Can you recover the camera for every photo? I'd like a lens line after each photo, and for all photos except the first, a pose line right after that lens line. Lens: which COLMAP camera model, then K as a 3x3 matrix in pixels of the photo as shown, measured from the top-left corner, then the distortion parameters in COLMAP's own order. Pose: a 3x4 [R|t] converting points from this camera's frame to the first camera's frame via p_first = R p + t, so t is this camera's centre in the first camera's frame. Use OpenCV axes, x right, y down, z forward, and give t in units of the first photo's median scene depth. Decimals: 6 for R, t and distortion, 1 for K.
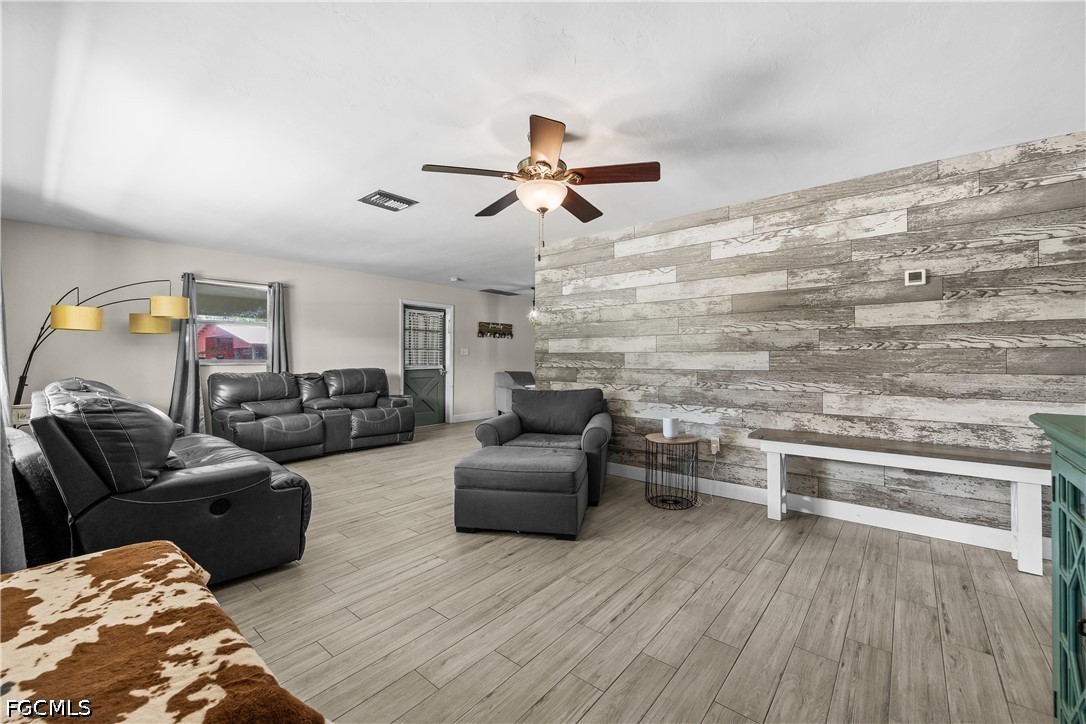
lens RADIAL K [[436.1, 0, 553.8], [0, 436.1, 354.2], [0, 0, 1]] dist [-0.001117, 0.000400]
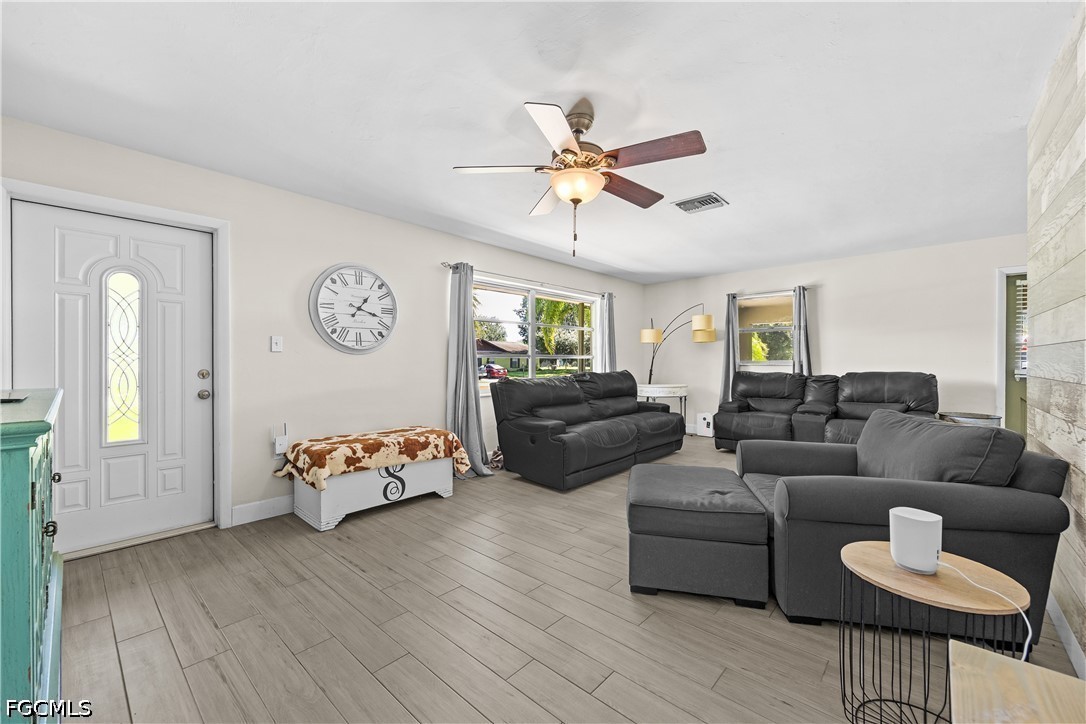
lens RADIAL K [[436.1, 0, 546.7], [0, 436.1, 363.7], [0, 0, 1]] dist [-0.001117, 0.000400]
pose [[-0.043617, 0.011040, -0.998987, 0.740013], [0.008360, 0.999908, 0.010685, 0.005264], [0.999013, -0.007885, -0.043705, 0.784457]]
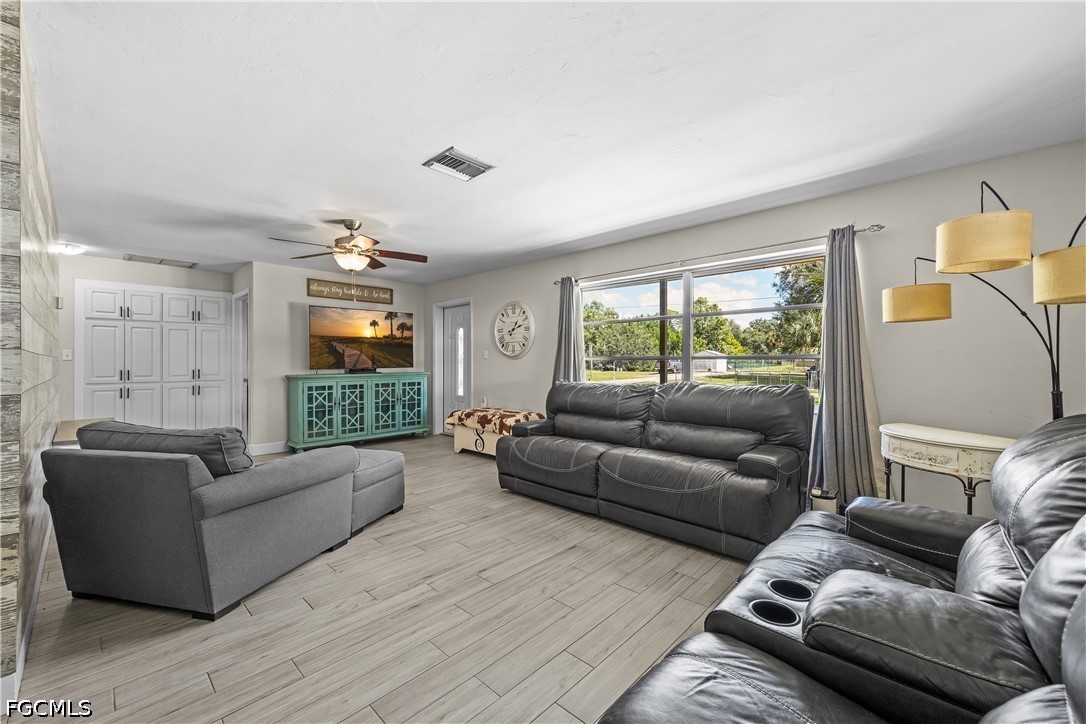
lens RADIAL K [[436.1, 0, 545.3], [0, 436.1, 374.2], [0, 0, 1]] dist [-0.001117, 0.000400]
pose [[-0.997589, -0.000845, 0.069399, -0.671301], [0.000832, 0.999708, 0.024131, 0.006015], [-0.069399, 0.024131, -0.997297, 2.028650]]
